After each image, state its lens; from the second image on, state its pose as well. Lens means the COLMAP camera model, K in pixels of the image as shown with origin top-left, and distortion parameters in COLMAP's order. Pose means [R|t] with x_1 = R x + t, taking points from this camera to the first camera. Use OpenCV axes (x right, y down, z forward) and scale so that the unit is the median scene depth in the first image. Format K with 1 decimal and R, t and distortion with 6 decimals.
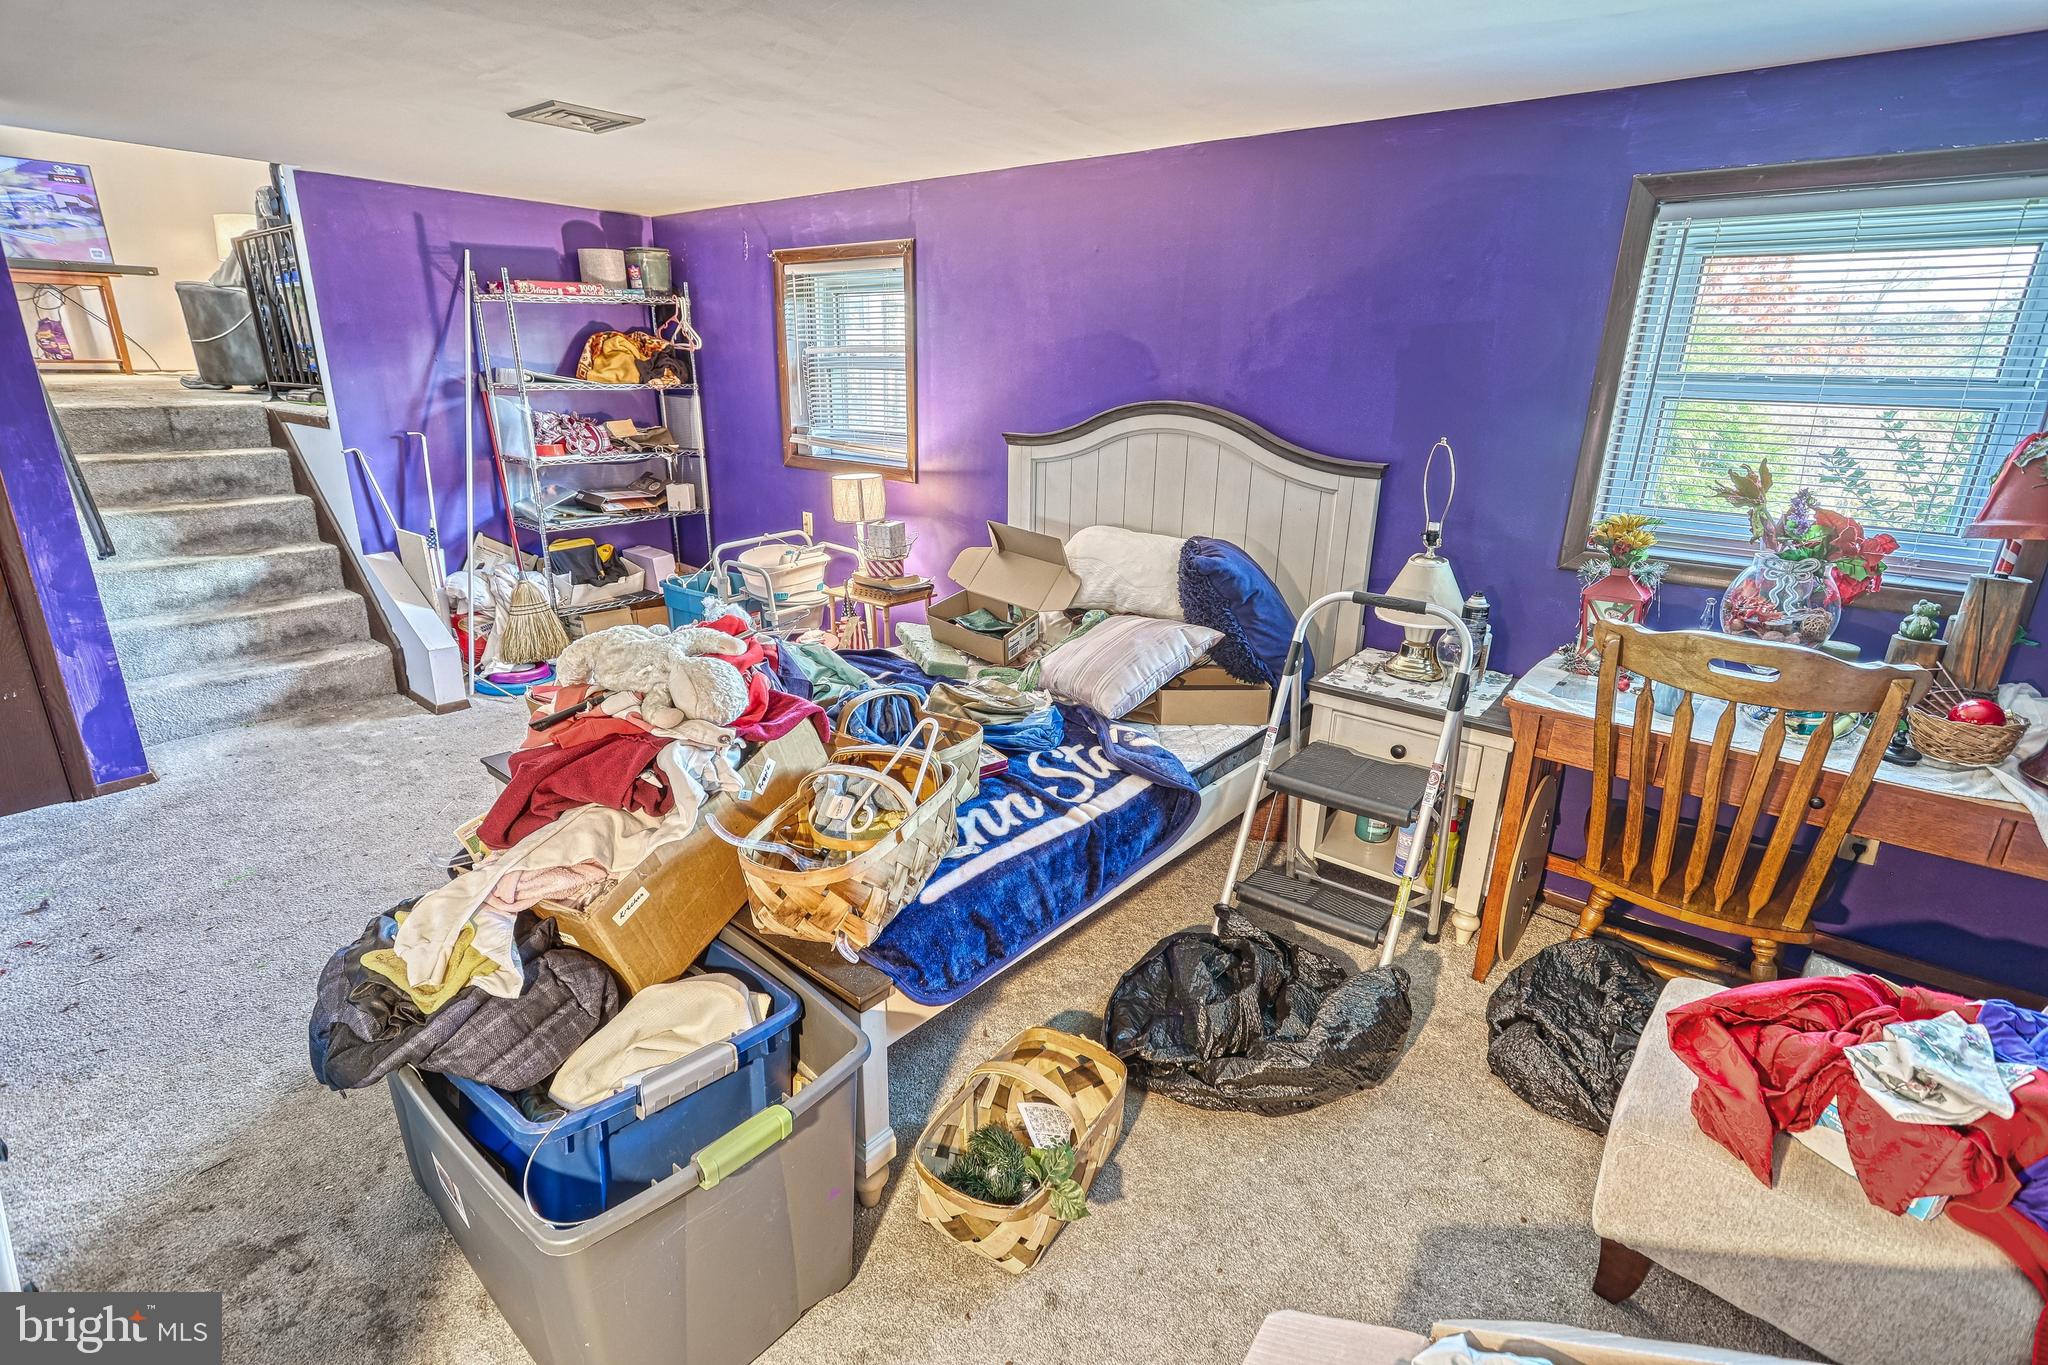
lens RADIAL K [[973.1, 0, 1024.7], [0, 973.1, 688.0], [0, 0, 1]] dist [-0.003755, 0.004334]
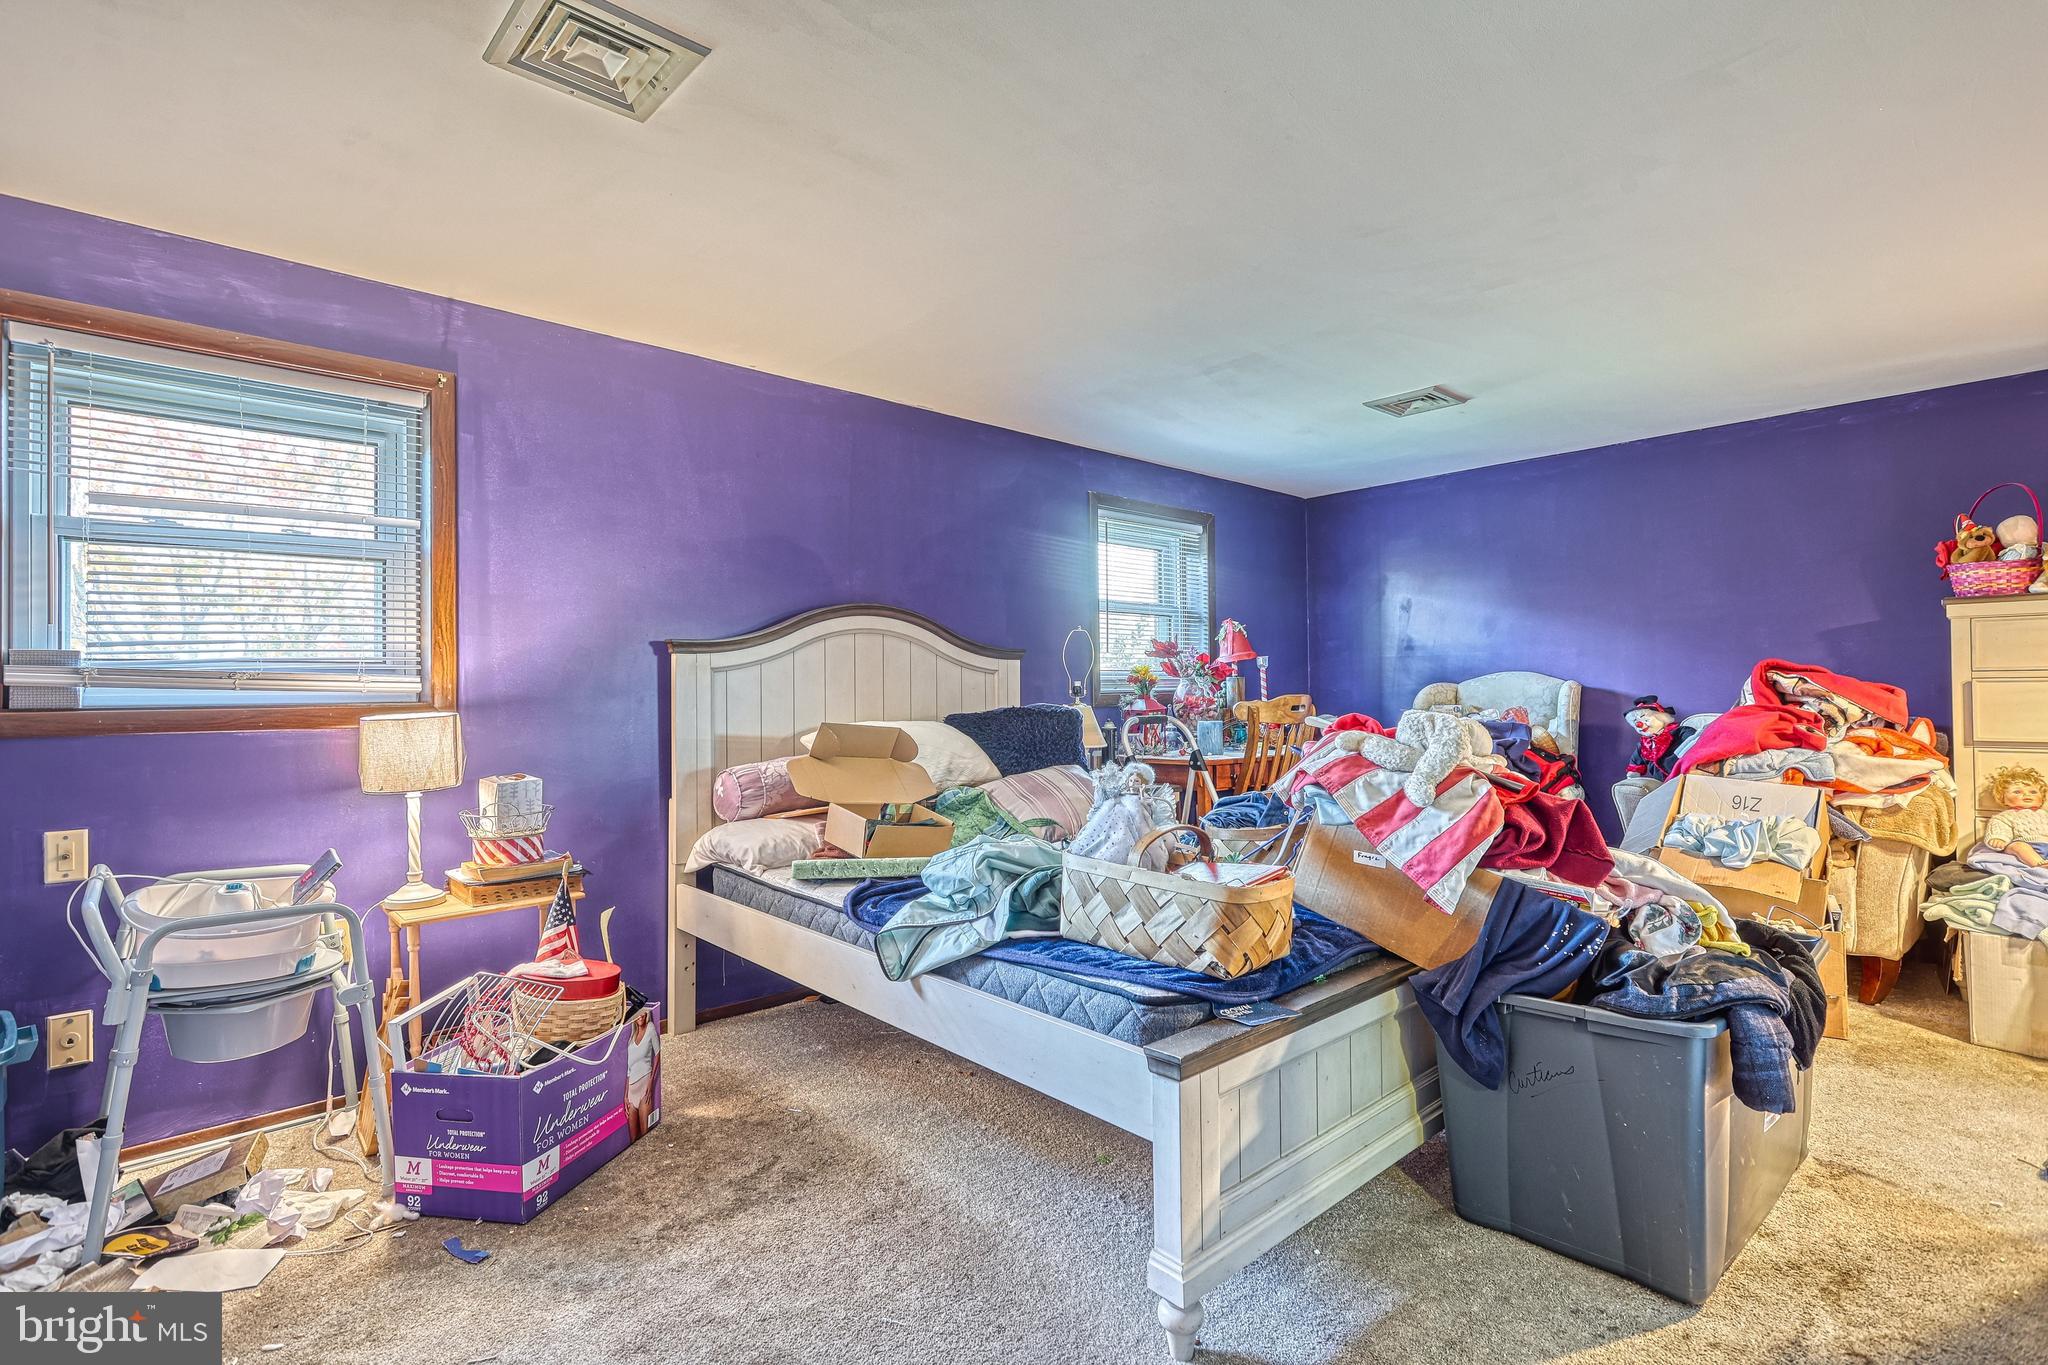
lens RADIAL K [[973.1, 0, 1016.6], [0, 973.1, 680.2], [0, 0, 1]] dist [-0.003755, 0.004334]
pose [[0.140197, -0.019866, 0.989924, -0.816148], [0.319102, 0.947359, -0.026181, -0.121618], [-0.937293, 0.319558, 0.139156, 0.655229]]
